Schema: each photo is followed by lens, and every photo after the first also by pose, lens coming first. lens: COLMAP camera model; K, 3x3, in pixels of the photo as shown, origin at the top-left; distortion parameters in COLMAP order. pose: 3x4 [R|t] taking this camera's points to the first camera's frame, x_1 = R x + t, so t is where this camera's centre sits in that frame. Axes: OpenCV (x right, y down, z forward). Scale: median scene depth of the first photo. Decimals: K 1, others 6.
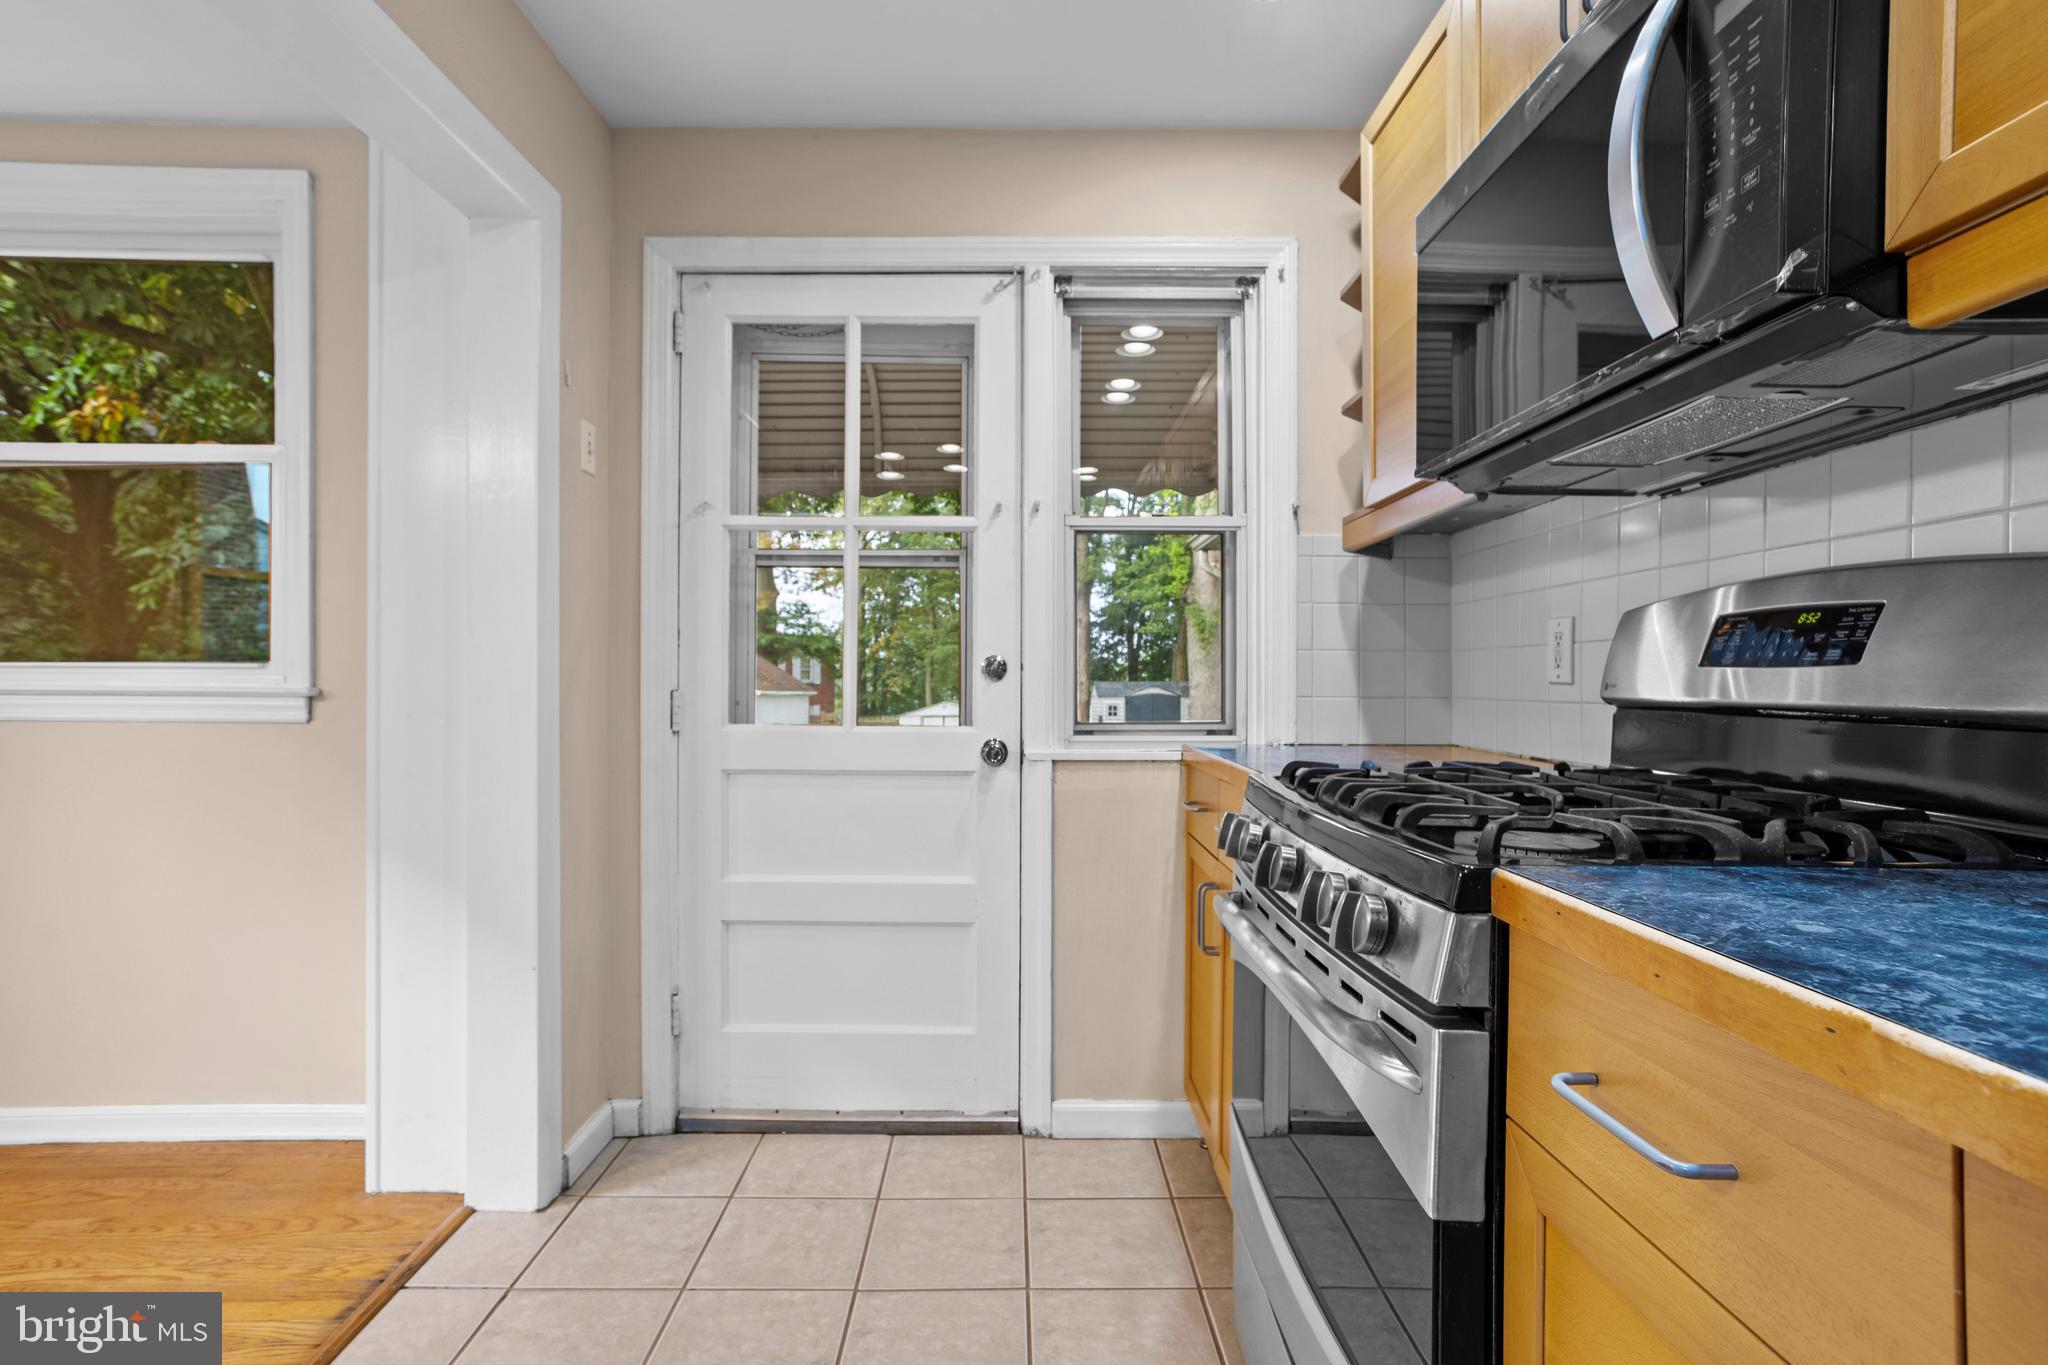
lens RADIAL K [[1003.0, 0, 1038.0], [0, 1003.0, 677.7], [0, 0, 1]] dist [-0.040648, 0.004995]
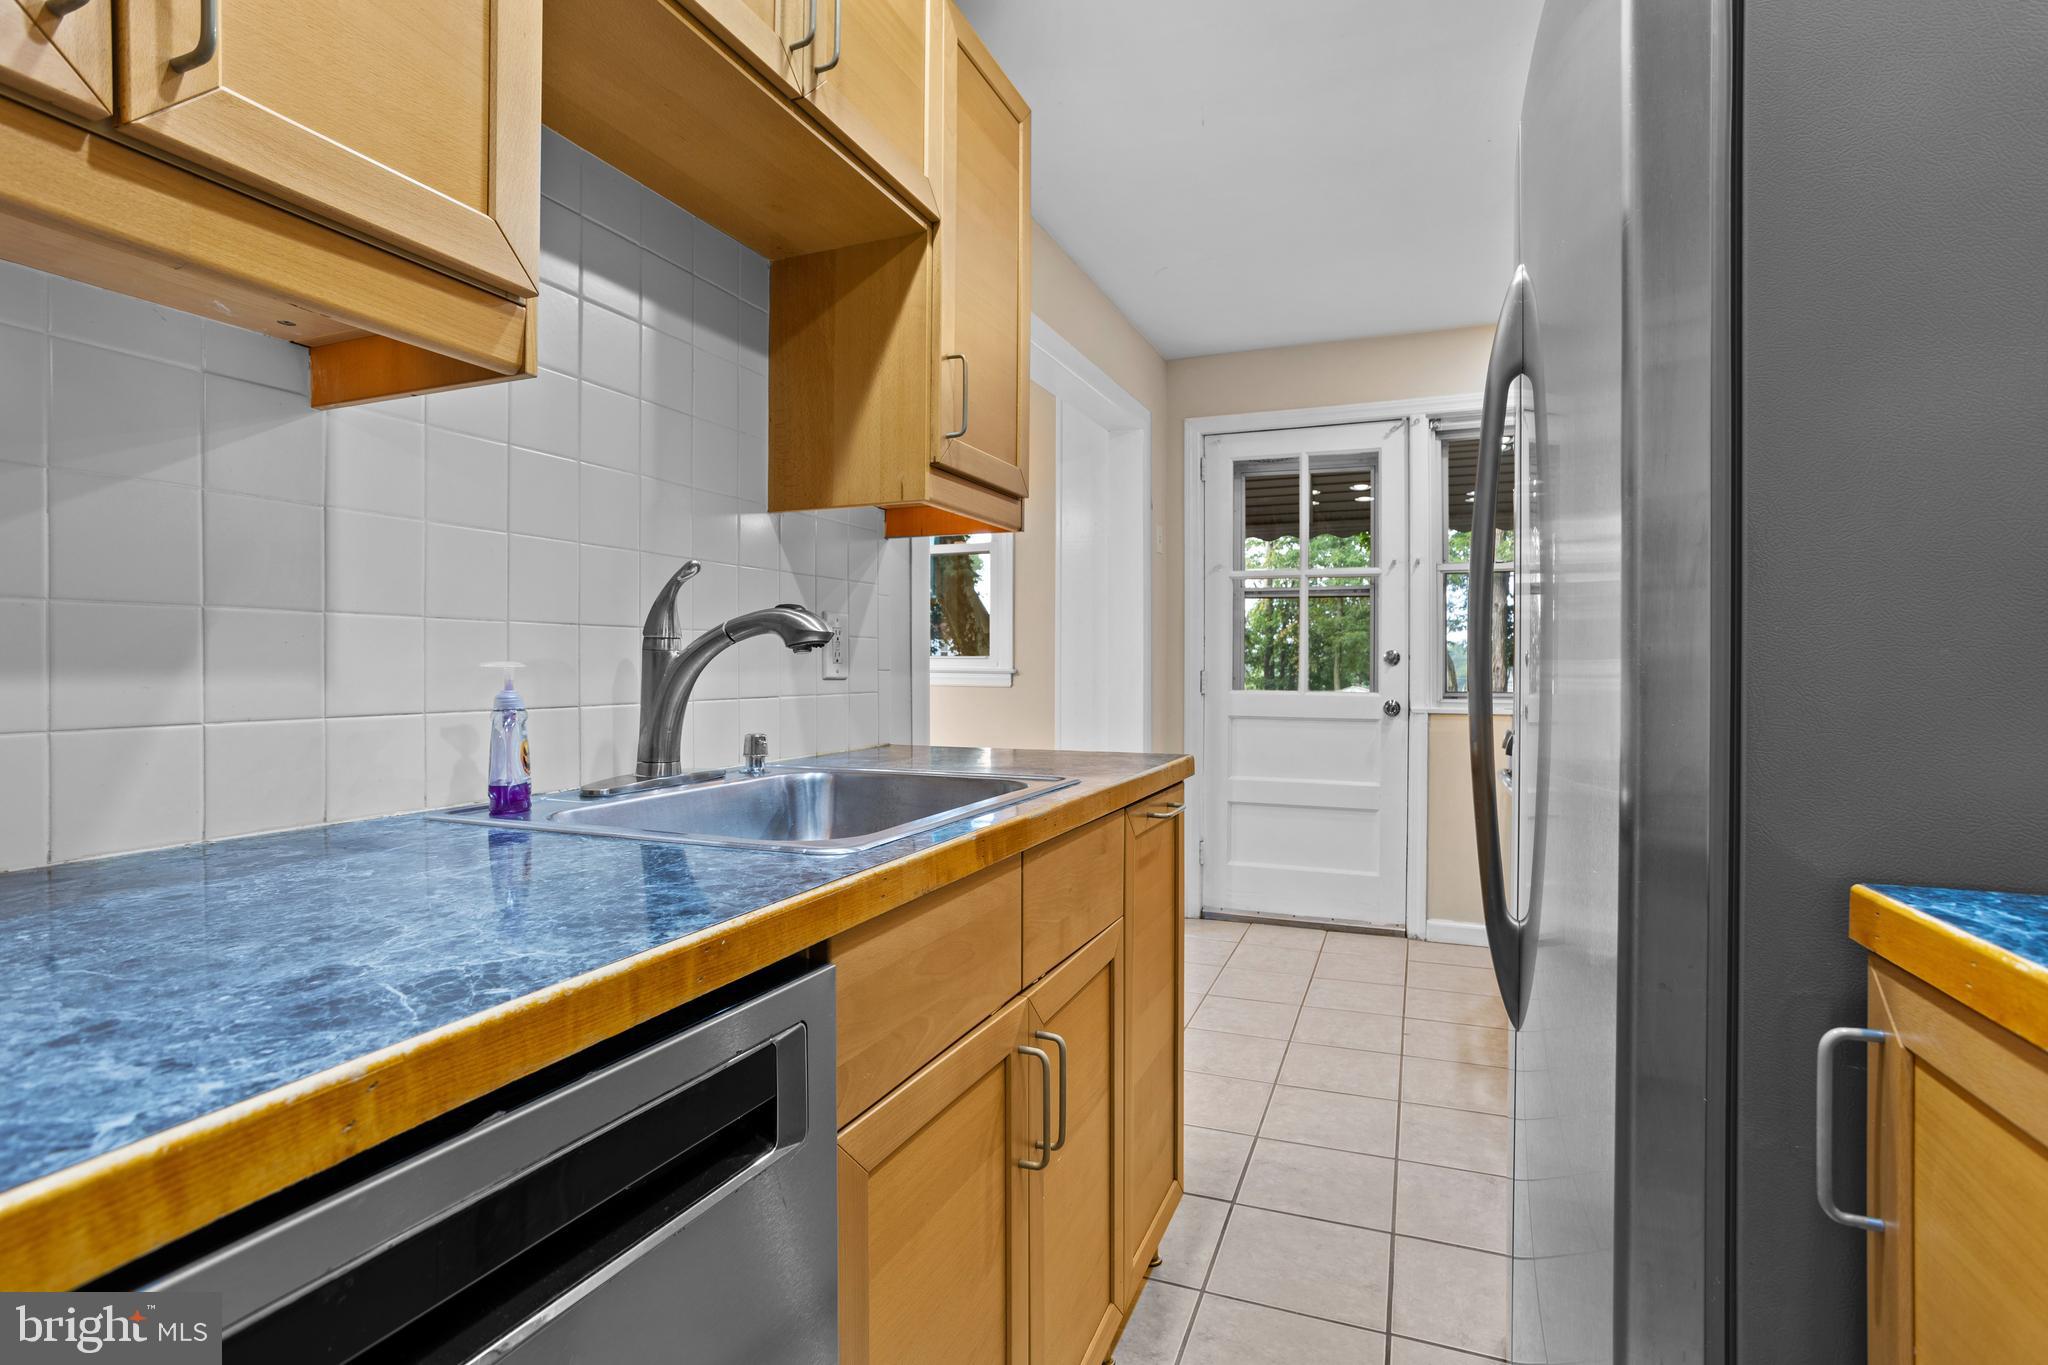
lens RADIAL K [[1003.0, 0, 1023.1], [0, 1003.0, 668.0], [0, 0, 1]] dist [-0.040648, 0.004995]
pose [[0.916931, 0.001404, -0.399043, 0.056479], [0.000544, 0.999988, 0.004768, -0.001017], [0.399045, -0.004589, 0.916920, -0.766196]]
